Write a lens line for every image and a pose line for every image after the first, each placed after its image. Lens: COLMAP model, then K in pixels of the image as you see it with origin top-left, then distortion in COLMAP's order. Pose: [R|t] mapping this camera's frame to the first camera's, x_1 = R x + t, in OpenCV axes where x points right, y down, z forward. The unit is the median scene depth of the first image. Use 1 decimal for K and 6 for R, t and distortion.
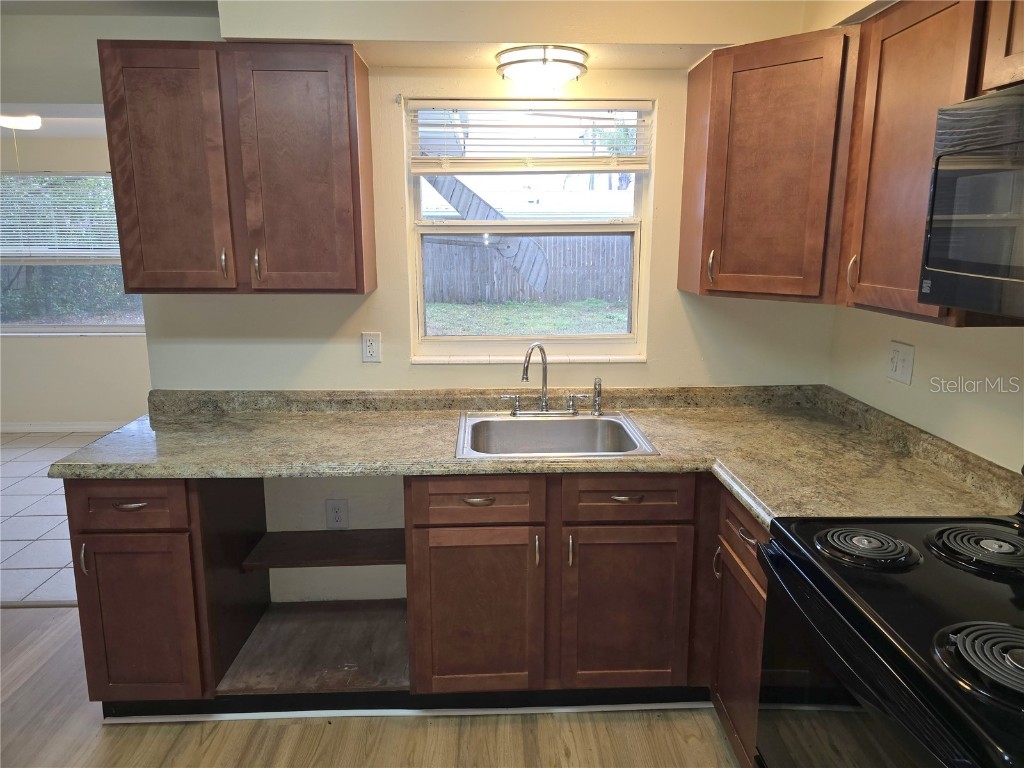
lens RADIAL K [[688.7, 0, 514.9], [0, 688.7, 369.3], [0, 0, 1]] dist [0.034523, -0.024692]
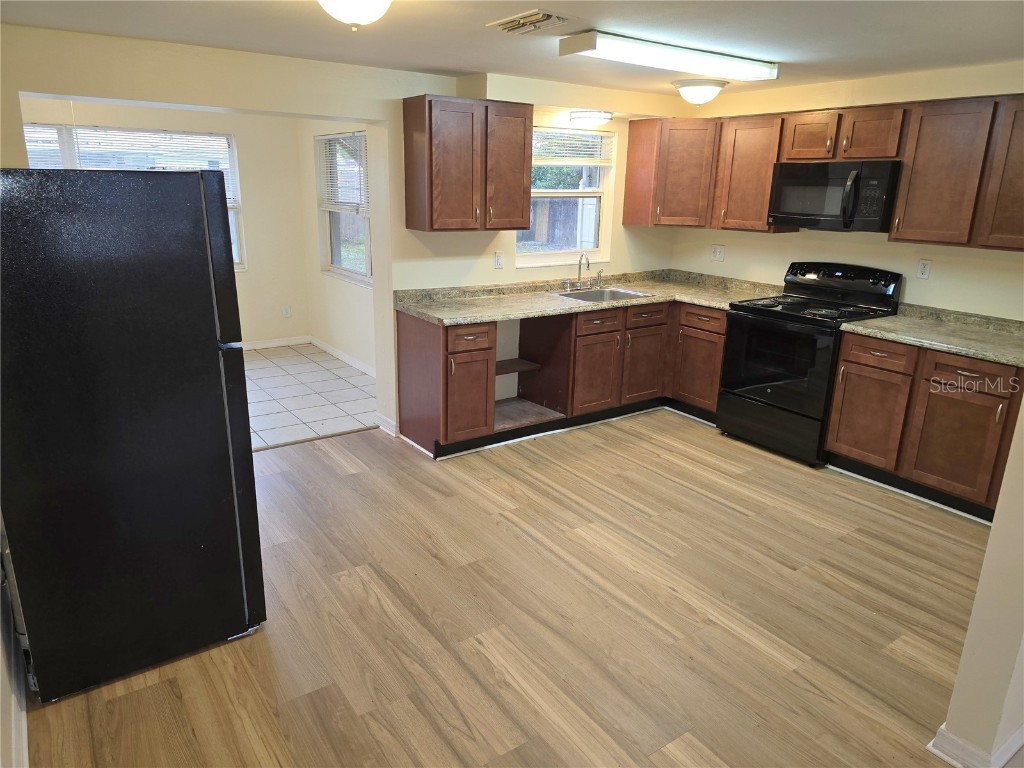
lens RADIAL K [[688.7, 0, 502.0], [0, 688.7, 385.7], [0, 0, 1]] dist [0.034523, -0.024692]
pose [[0.846746, -0.138881, 0.513549, -1.437231], [0.085430, 0.988293, 0.126409, 0.080456], [-0.525093, -0.063164, 0.848698, -0.716680]]
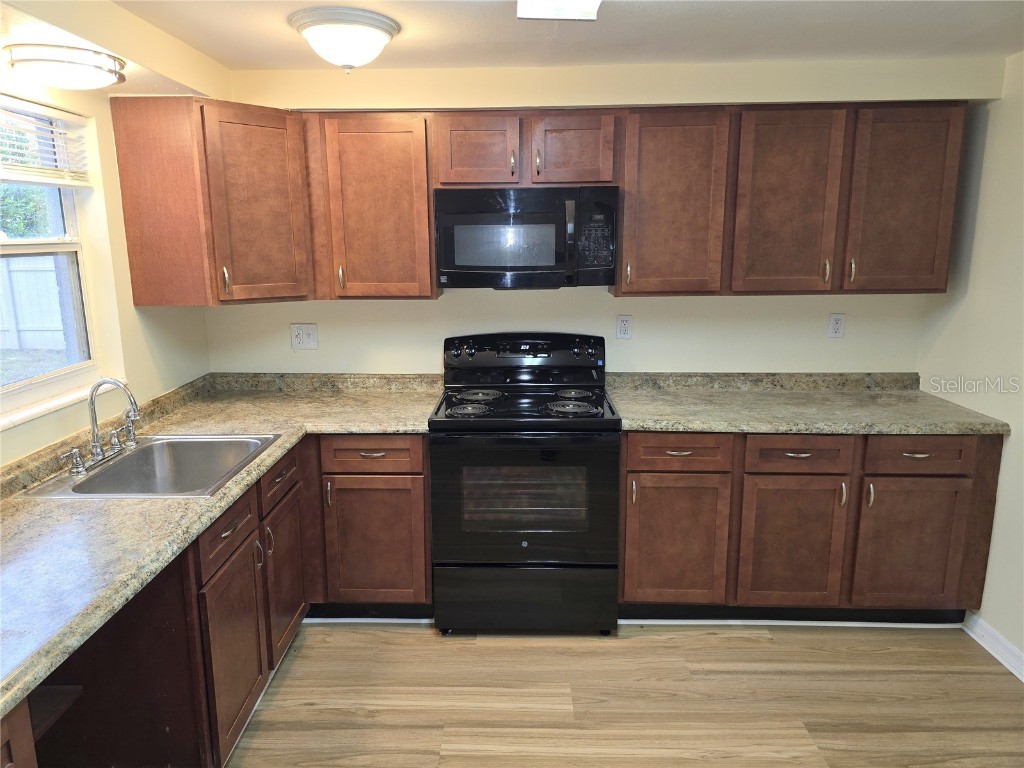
lens RADIAL K [[688.7, 0, 502.3], [0, 688.7, 374.9], [0, 0, 1]] dist [0.034523, -0.024692]
pose [[0.057413, -0.193867, 0.979346, -0.907494], [0.196489, 0.963972, 0.179305, -0.115865], [-0.978824, 0.182136, 0.093438, 0.468241]]
